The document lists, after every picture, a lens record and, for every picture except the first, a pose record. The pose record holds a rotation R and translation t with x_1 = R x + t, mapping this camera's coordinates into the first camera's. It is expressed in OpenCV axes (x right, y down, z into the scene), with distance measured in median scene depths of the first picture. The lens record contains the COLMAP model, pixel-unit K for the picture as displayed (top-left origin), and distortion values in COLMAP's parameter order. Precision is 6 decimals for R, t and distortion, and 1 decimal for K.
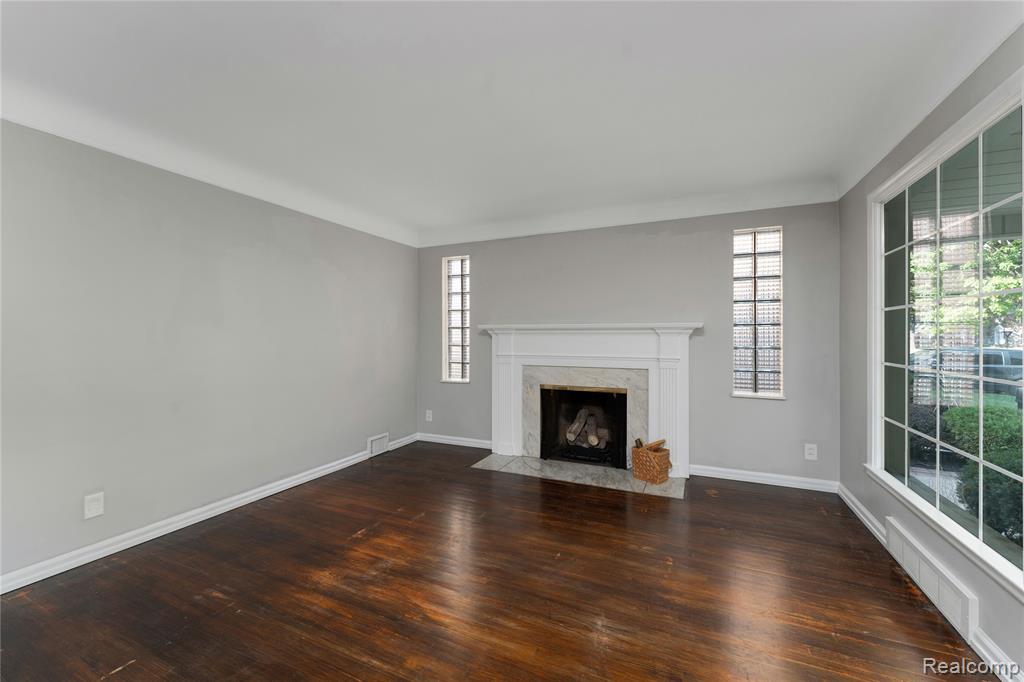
lens RADIAL K [[406.1, 0, 513.1], [0, 406.1, 346.0], [0, 0, 1]] dist [-0.000795, -0.000254]
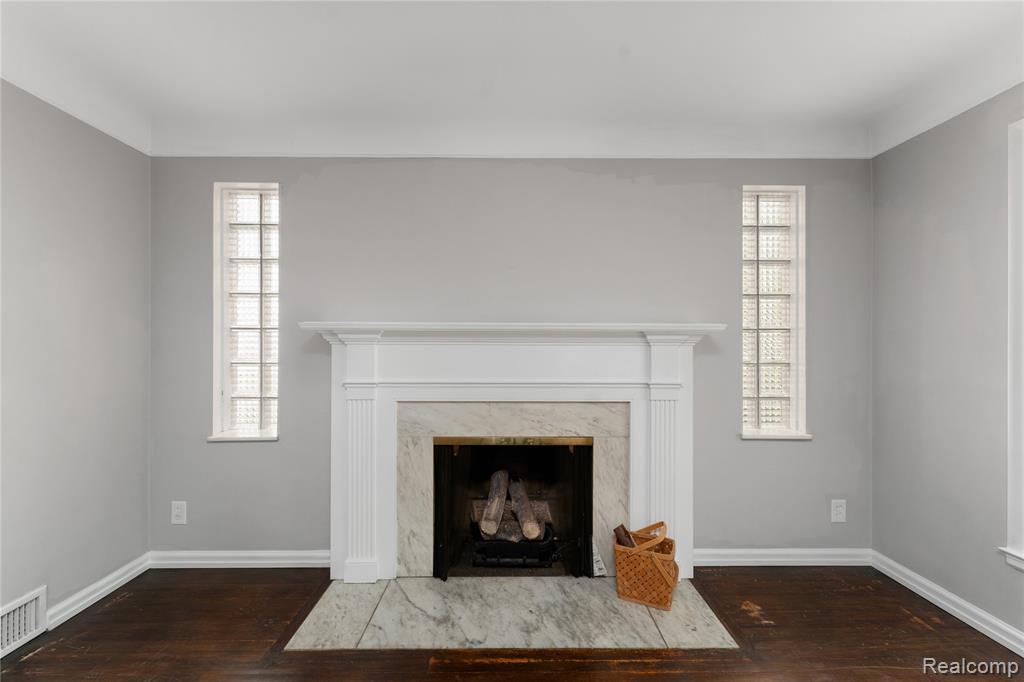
lens RADIAL K [[406.1, 0, 513.1], [0, 406.1, 346.0], [0, 0, 1]] dist [-0.000795, -0.000254]
pose [[0.907434, 0.000907, 0.420194, -0.062254], [0.007423, 0.999807, -0.018188, -0.013464], [-0.420129, 0.019623, 0.907252, 0.479089]]
